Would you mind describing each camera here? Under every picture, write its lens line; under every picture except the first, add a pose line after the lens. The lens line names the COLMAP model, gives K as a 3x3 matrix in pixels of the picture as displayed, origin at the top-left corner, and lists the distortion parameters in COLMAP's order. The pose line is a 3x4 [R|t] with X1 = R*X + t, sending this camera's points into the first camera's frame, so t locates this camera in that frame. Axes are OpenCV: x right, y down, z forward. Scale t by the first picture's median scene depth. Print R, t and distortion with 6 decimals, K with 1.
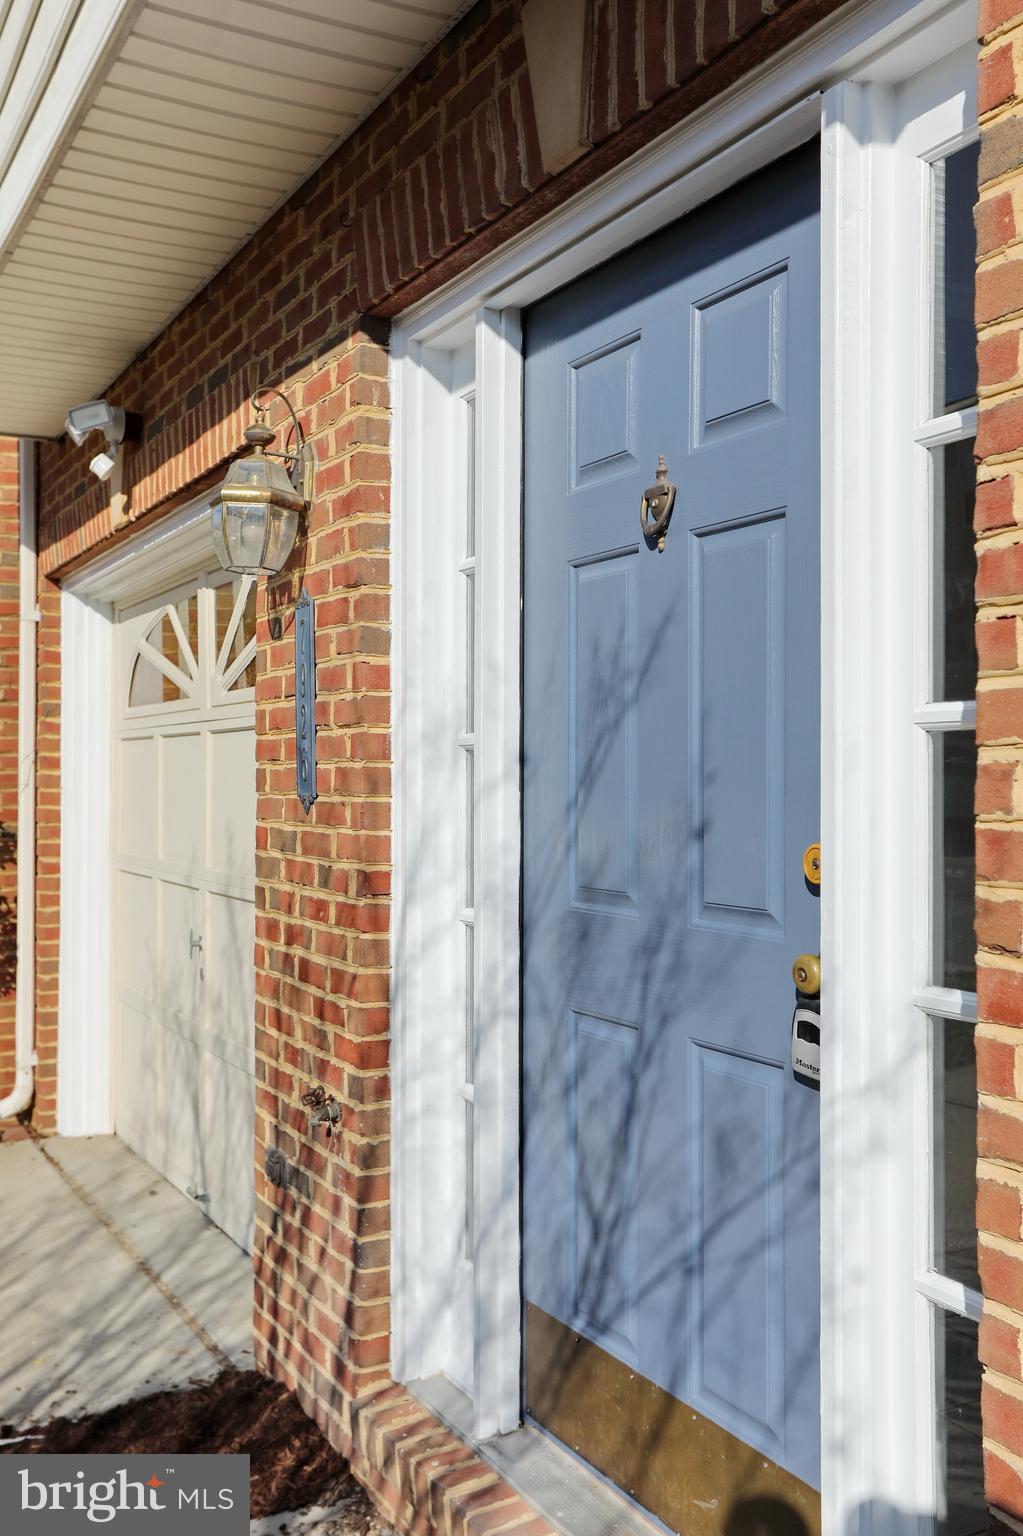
lens RADIAL K [[1451.4, 0, 511.5], [0, 1451.4, 768.0], [0, 0, 1]] dist [0.005515, 0.099123]
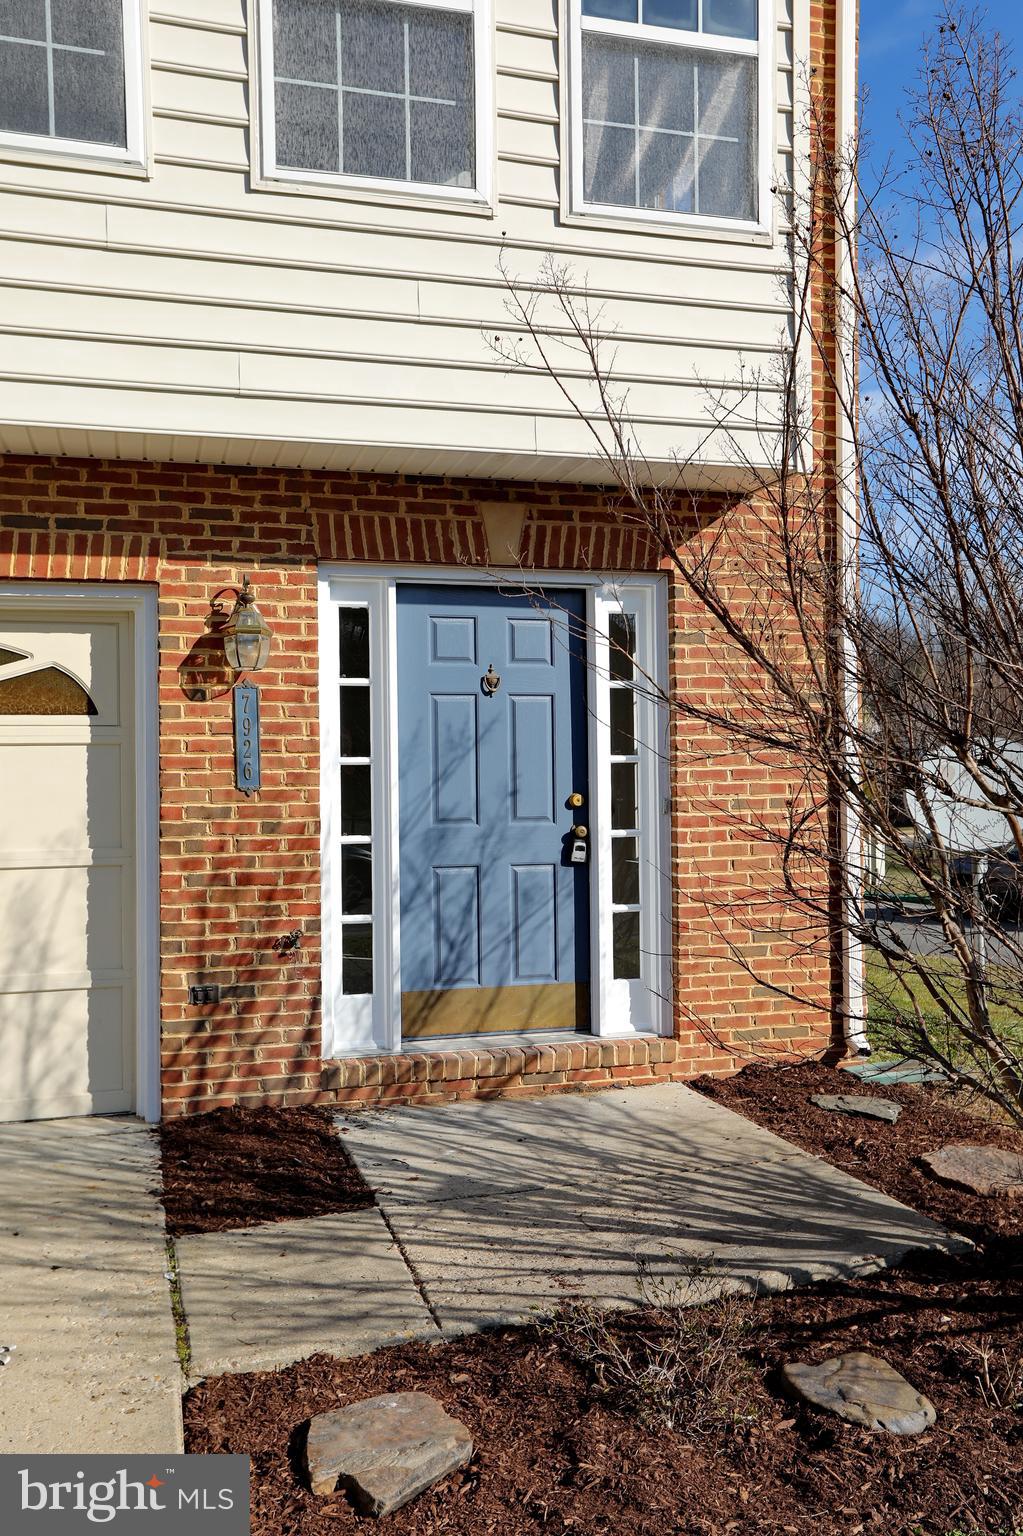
lens RADIAL K [[1301.1, 0, 505.8], [0, 1301.1, 776.6], [0, 0, 1]] dist [0.006274, 0.016094]
pose [[0.221607, 0.004868, 0.975124, -1.801858], [0.004027, 0.999974, -0.005907, 0.017115], [-0.975128, 0.005236, 0.221582, 0.301044]]
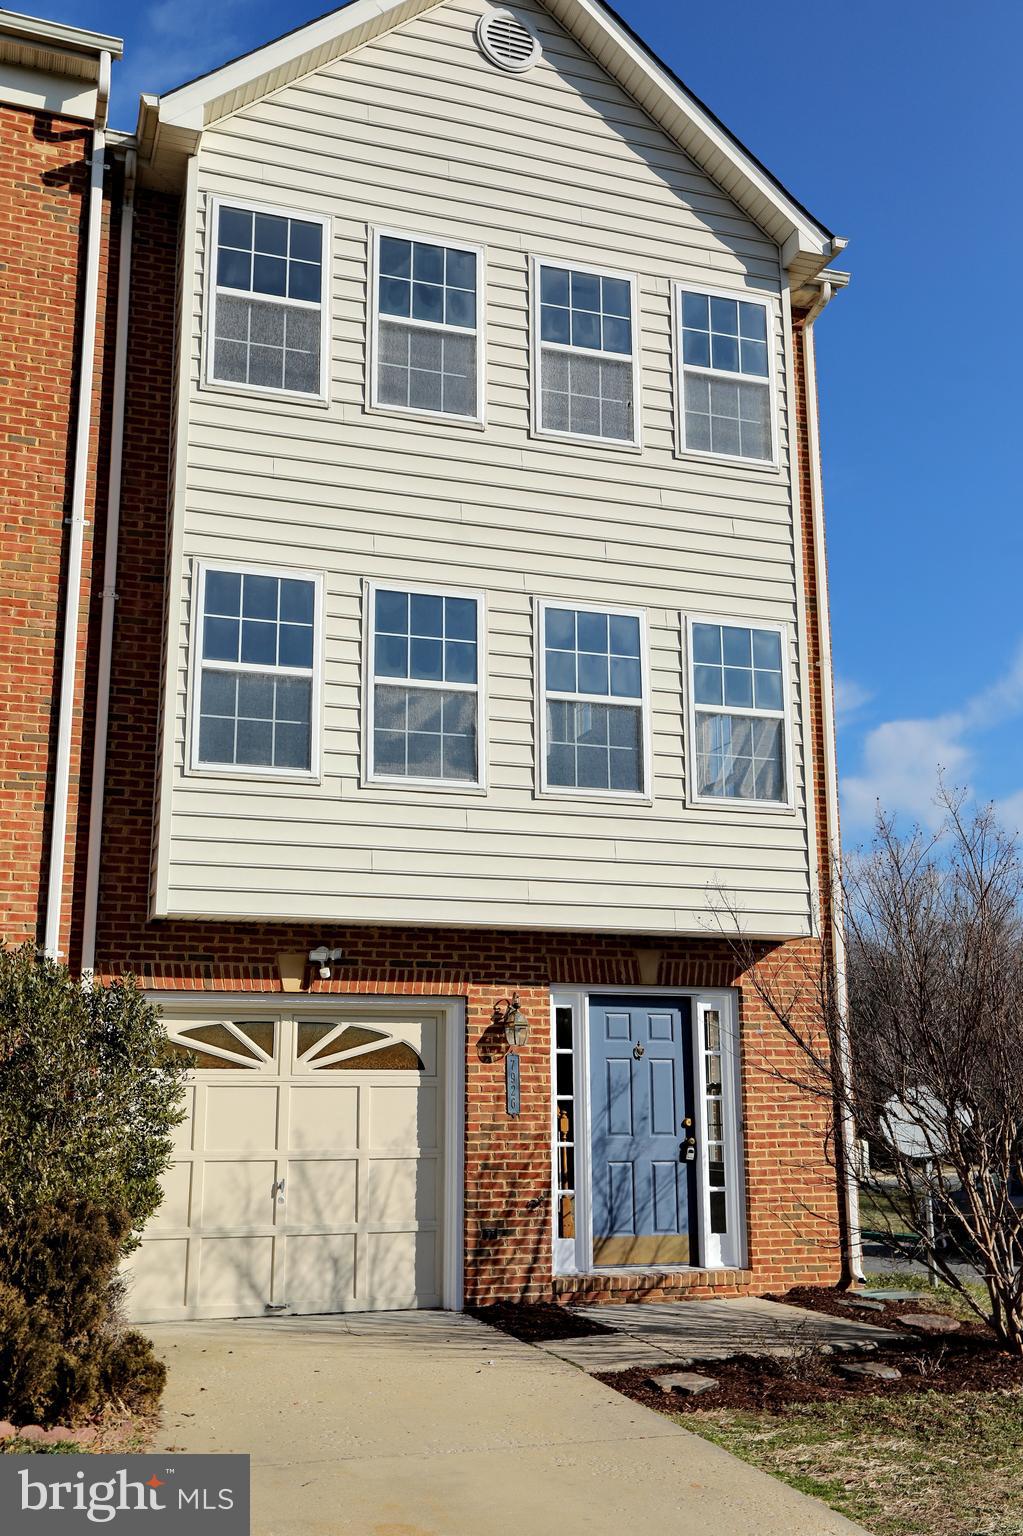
lens RADIAL K [[1561.4, 0, 511.5], [0, 1561.4, 768.0], [0, 0, 1]] dist [-0.002990, 0.154954]
pose [[0.154278, 0.216849, 0.963937, -3.964739], [-0.003206, 0.975723, -0.218987, 0.033543], [-0.988022, 0.030694, 0.151227, 0.445865]]
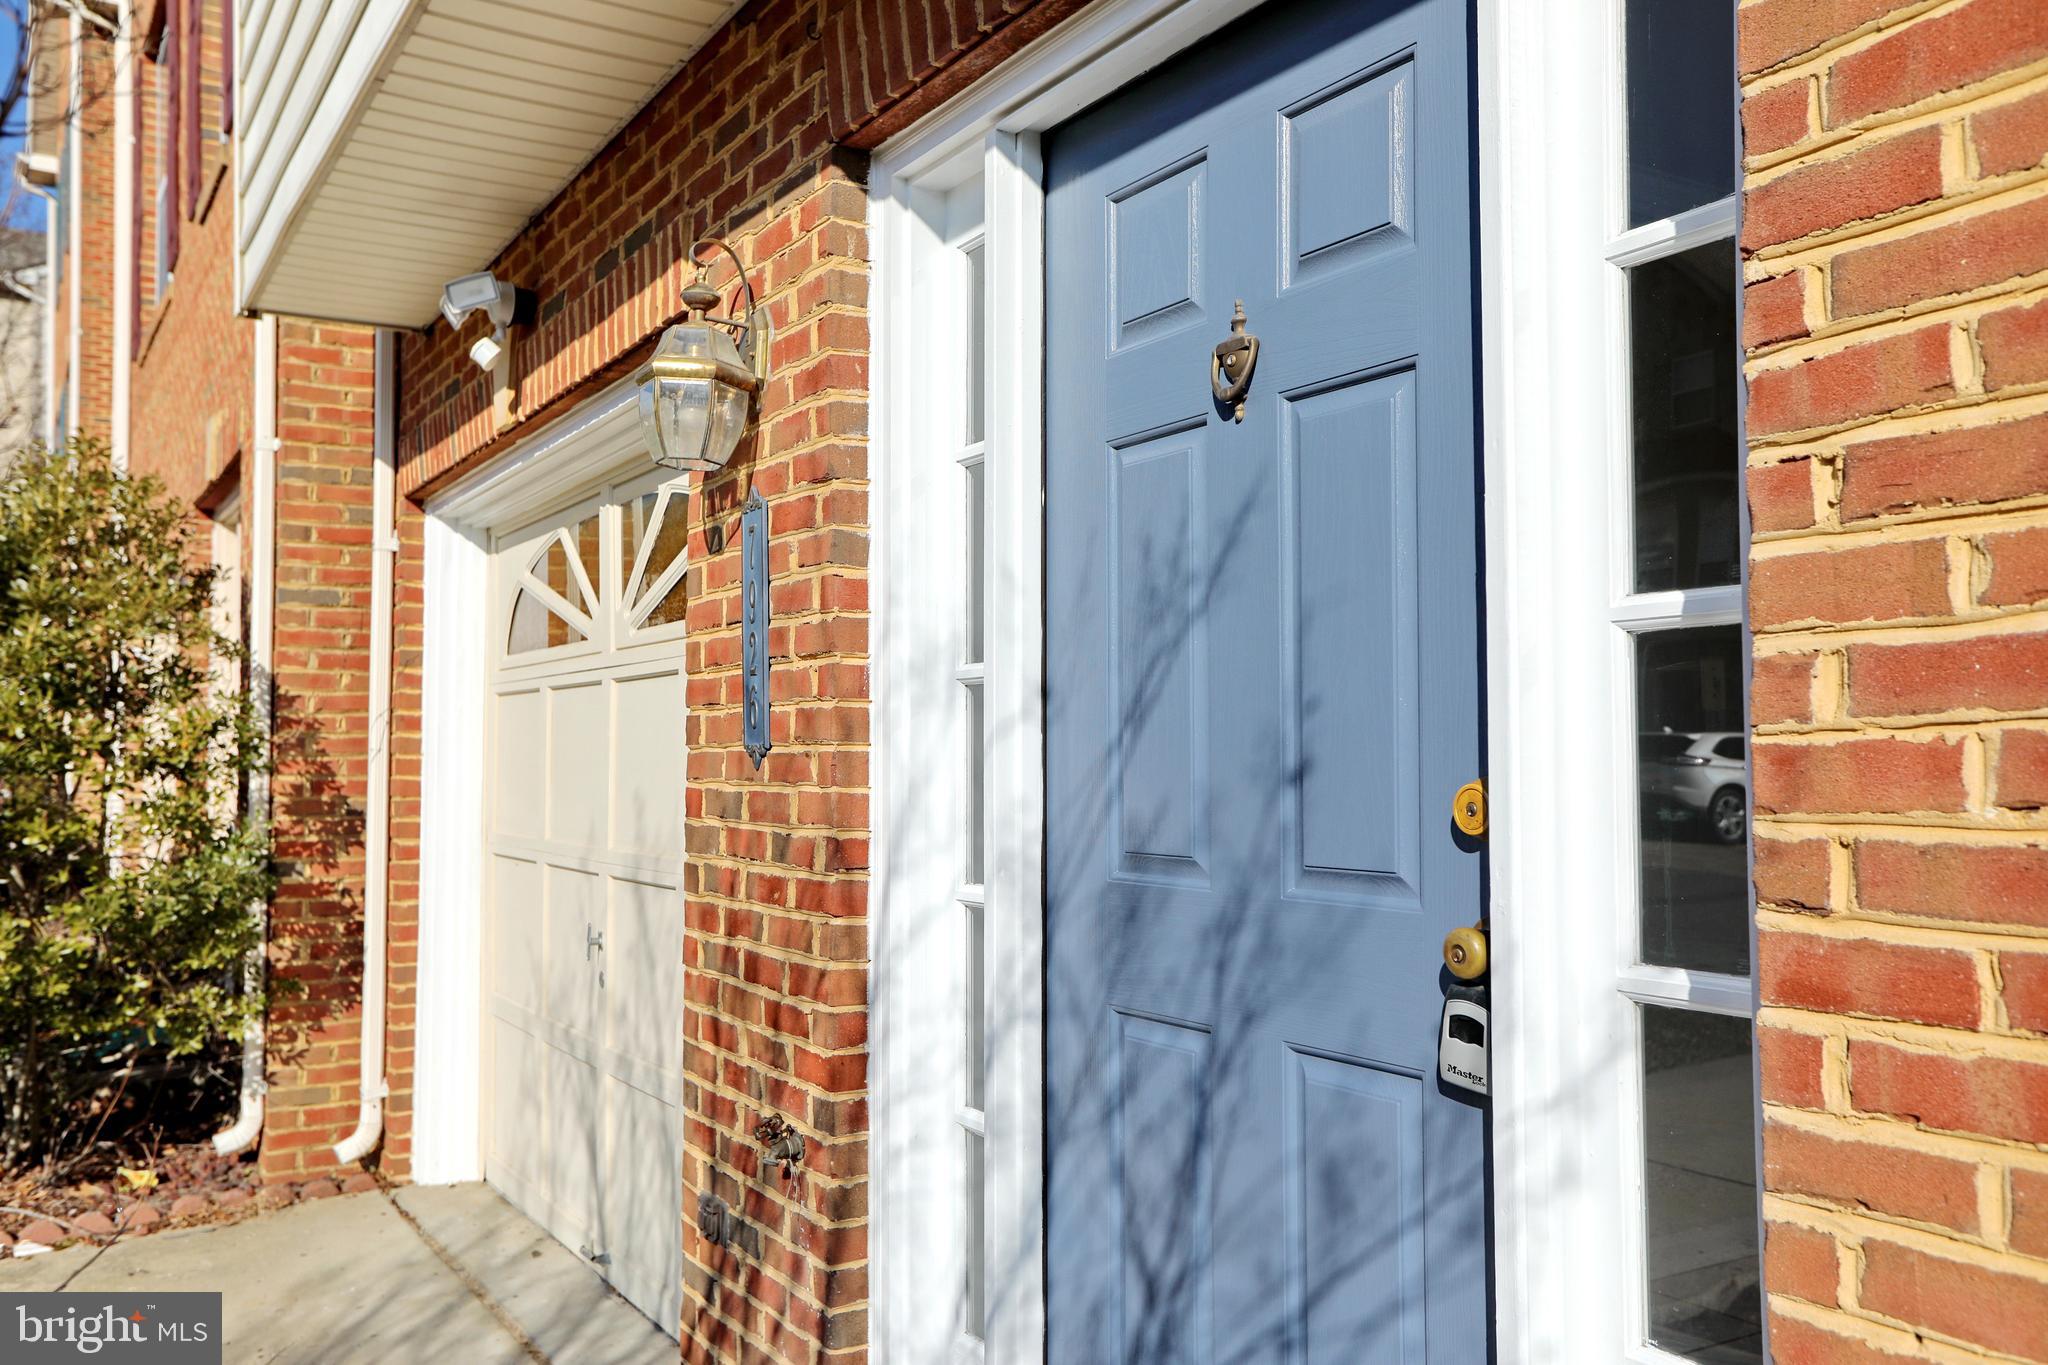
lens RADIAL K [[1666.2, 0, 1024.0], [0, 1666.2, 682.5], [0, 0, 1]] dist [-0.011519, 0.099014]
pose [[0.998307, -0.000023, 0.058159, -0.049517], [0.002299, 0.999234, -0.039063, 0.020676], [-0.058113, 0.039131, 0.997543, 0.081956]]
